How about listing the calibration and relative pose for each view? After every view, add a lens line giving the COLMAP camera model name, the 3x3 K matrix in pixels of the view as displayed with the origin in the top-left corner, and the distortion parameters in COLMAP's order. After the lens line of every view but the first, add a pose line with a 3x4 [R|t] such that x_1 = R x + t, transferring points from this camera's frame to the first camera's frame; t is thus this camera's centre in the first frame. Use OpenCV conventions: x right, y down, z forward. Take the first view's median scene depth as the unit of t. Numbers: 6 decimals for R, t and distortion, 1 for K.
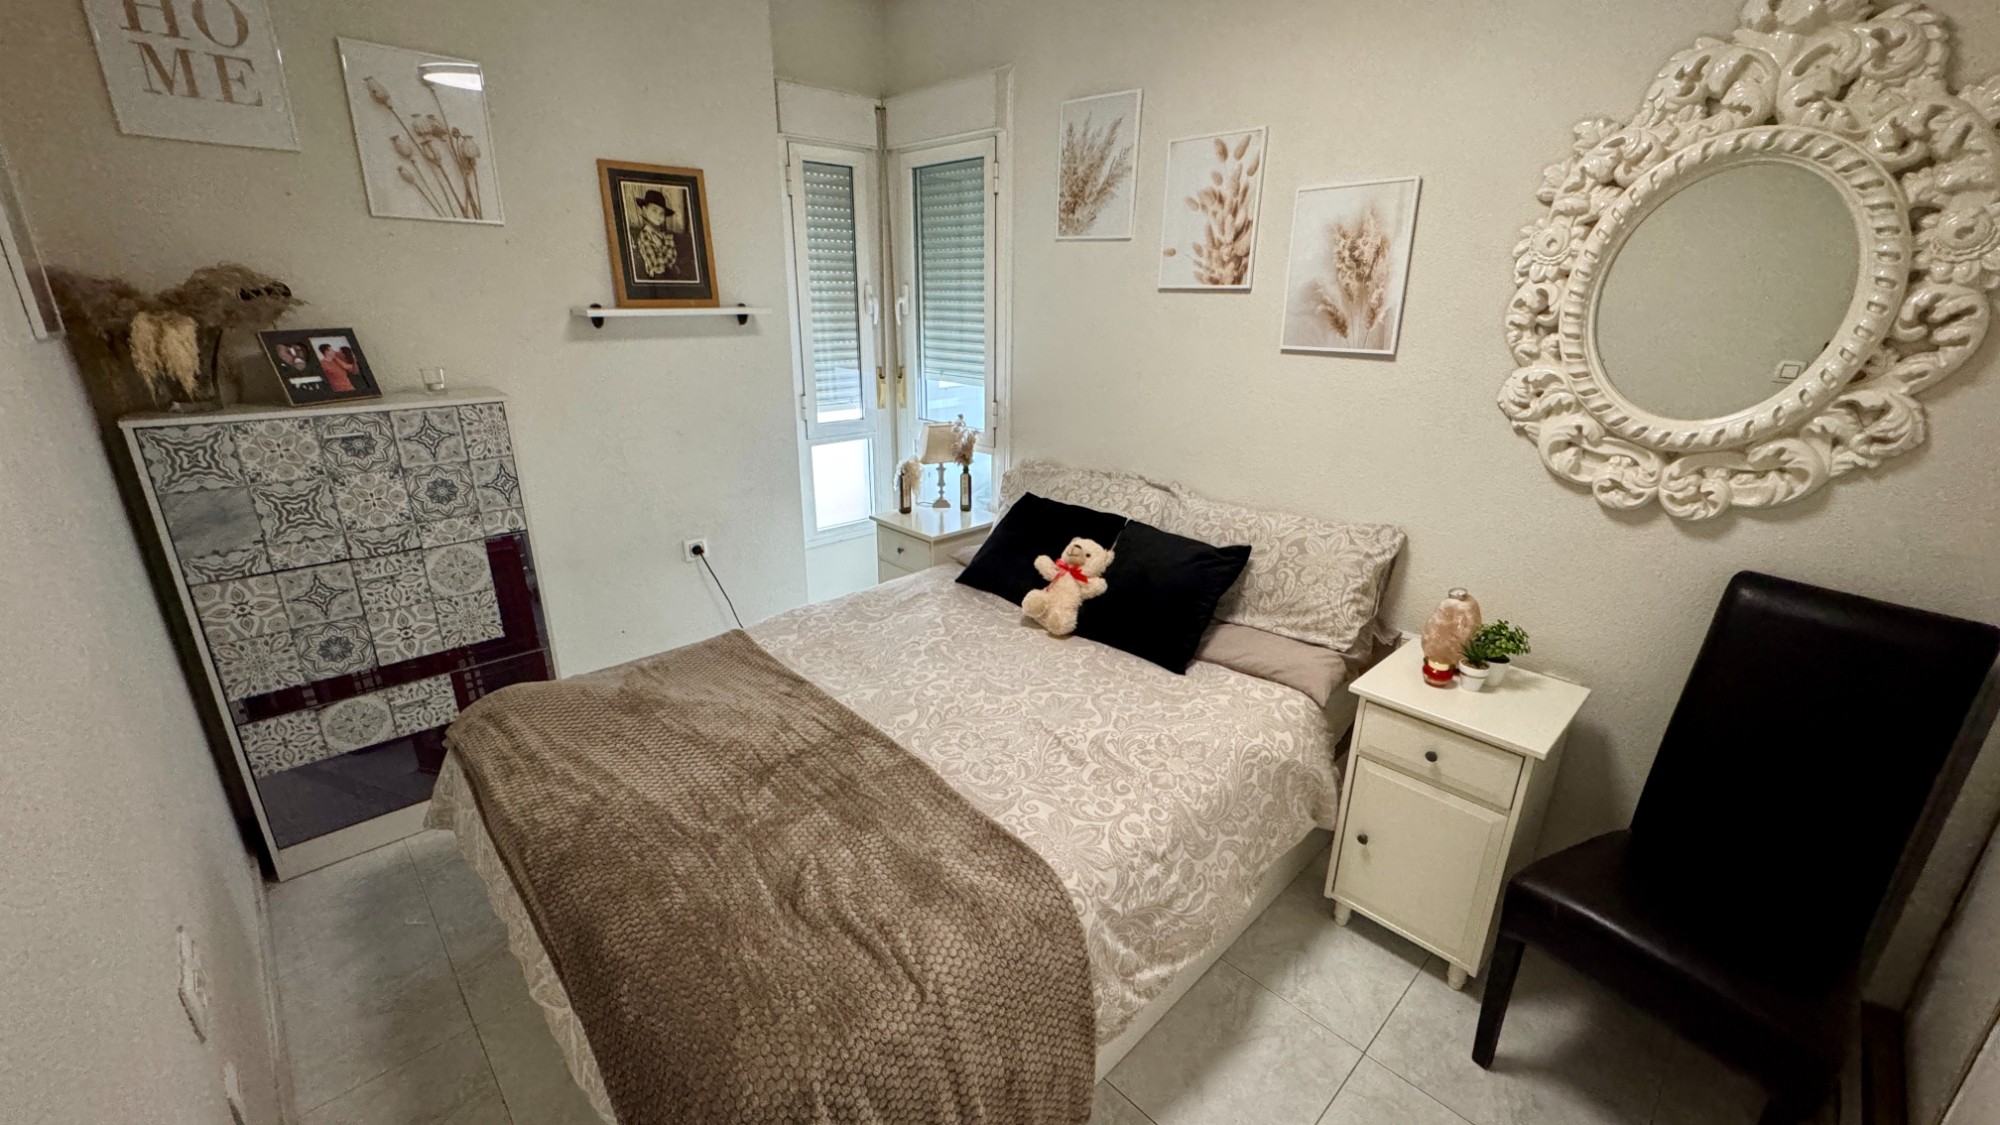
lens RADIAL K [[799.3, 0, 996.9], [0, 799.3, 560.5], [0, 0, 1]] dist [-0.001589, -0.000149]
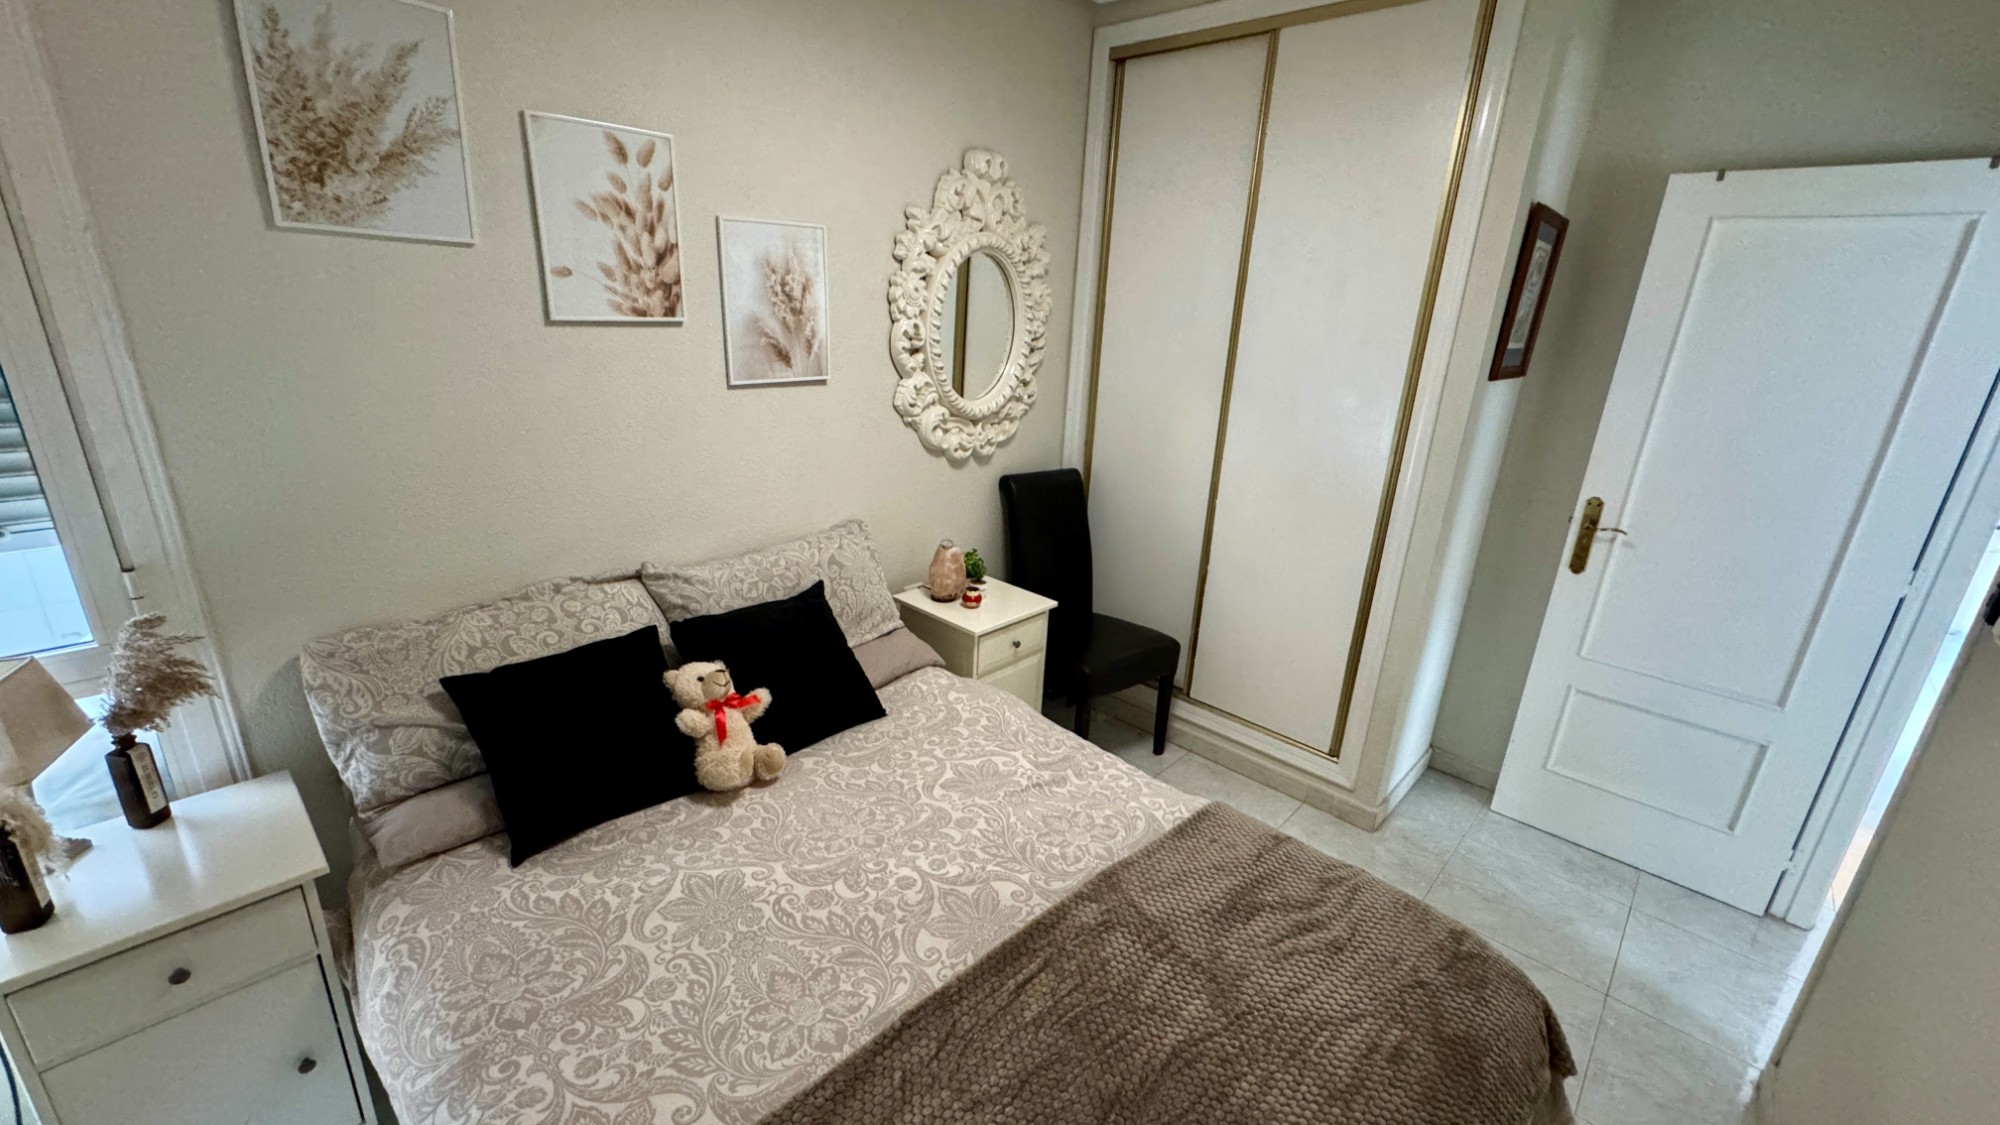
lens RADIAL K [[799.3, 0, 996.9], [0, 799.3, 560.5], [0, 0, 1]] dist [-0.001589, -0.000149]
pose [[-0.048282, -0.322082, 0.945480, -0.619757], [0.280009, 0.904263, 0.322340, -0.295642], [-0.958782, 0.280306, 0.046526, 0.719987]]
